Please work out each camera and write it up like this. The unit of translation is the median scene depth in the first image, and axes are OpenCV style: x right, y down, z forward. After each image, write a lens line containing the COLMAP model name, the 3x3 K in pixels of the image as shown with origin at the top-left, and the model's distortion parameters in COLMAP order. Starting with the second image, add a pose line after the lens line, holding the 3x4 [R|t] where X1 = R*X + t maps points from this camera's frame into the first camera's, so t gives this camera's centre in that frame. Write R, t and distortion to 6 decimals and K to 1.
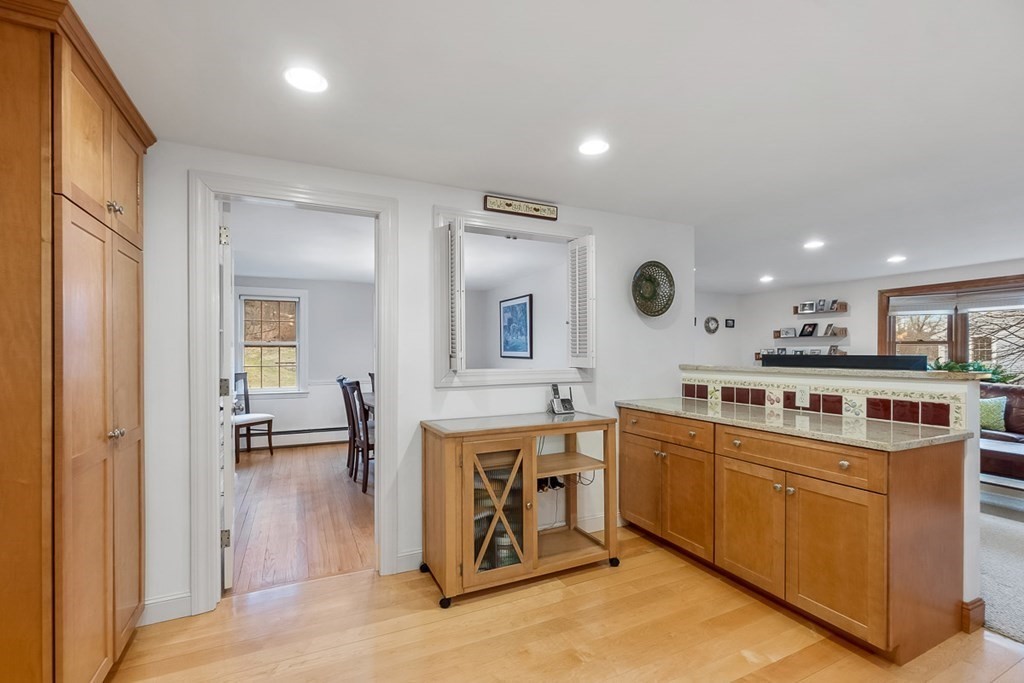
lens RADIAL K [[445.4, 0, 508.7], [0, 445.4, 351.6], [0, 0, 1]] dist [-0.002693, -0.000564]
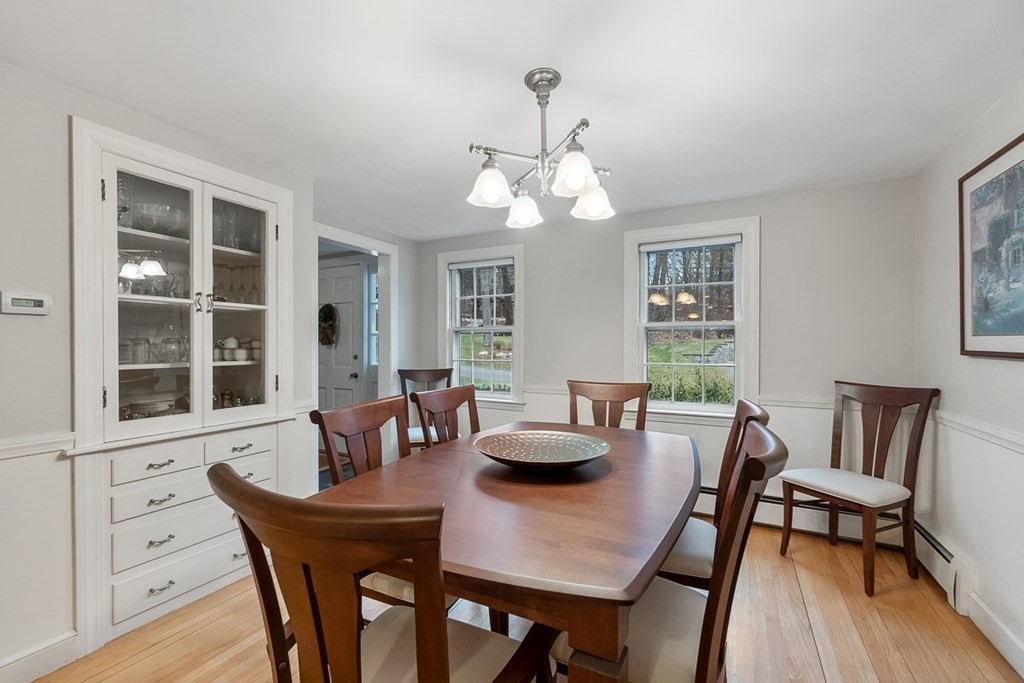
lens RADIAL K [[445.4, 0, 509.5], [0, 445.4, 342.7], [0, 0, 1]] dist [-0.002693, -0.000564]
pose [[0.606736, 0.002950, -0.794898, 0.037583], [0.006882, 0.999936, 0.008964, -0.000603], [0.794874, -0.010910, 0.606677, 0.559930]]
